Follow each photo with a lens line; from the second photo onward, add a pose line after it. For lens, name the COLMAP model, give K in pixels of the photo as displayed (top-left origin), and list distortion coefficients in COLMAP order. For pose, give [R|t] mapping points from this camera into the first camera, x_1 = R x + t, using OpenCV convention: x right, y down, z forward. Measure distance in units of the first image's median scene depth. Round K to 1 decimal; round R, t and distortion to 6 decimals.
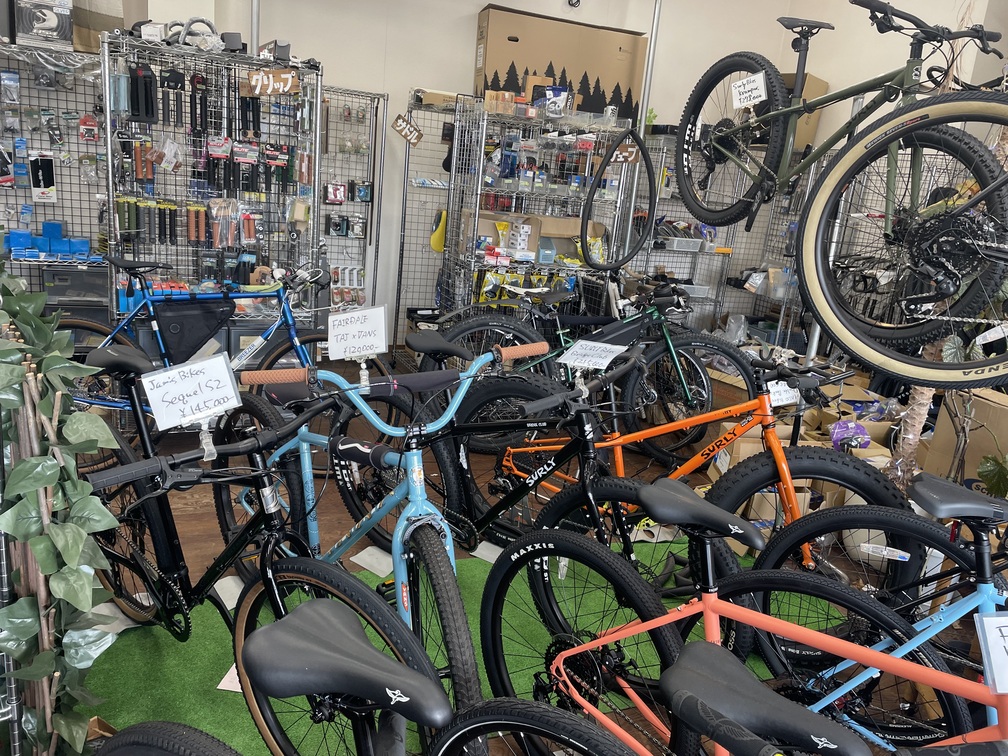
lens RADIAL K [[730.8, 0, 507.3], [0, 730.8, 378.9], [0, 0, 1]] dist [0.007980, -0.010264]
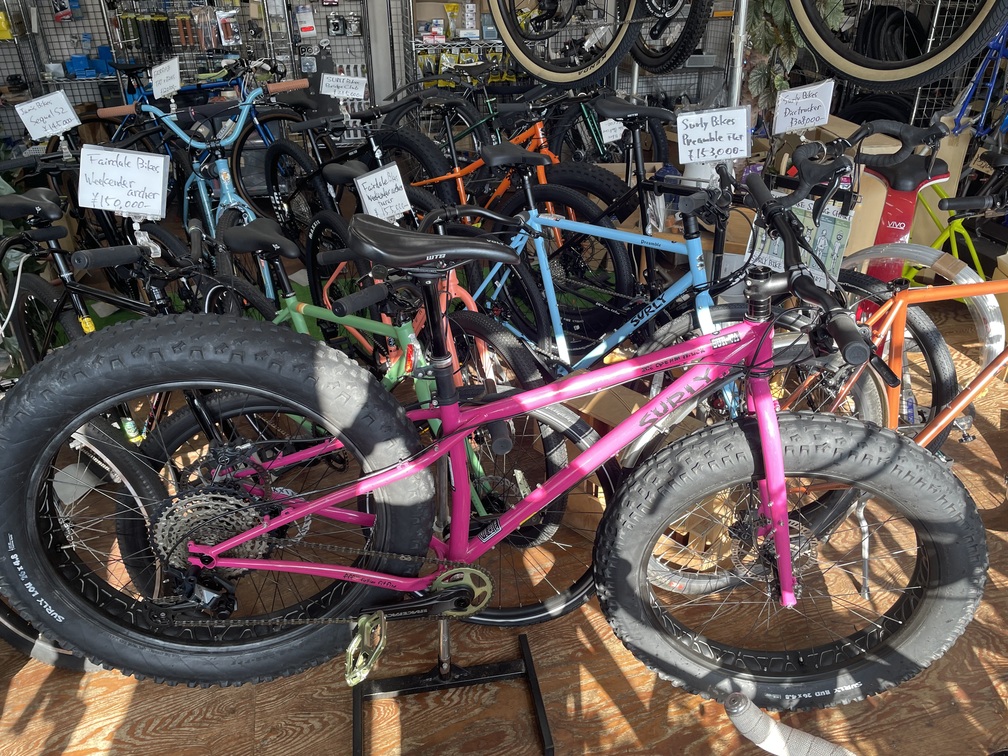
lens RADIAL K [[730.8, 0, 500.1], [0, 730.8, 381.0], [0, 0, 1]] dist [0.007980, -0.010264]
pose [[0.974793, -0.002459, -0.223096, 0.373666], [0.054862, 0.971878, 0.229003, 0.109960], [0.216259, -0.235470, 0.947516, -0.202317]]
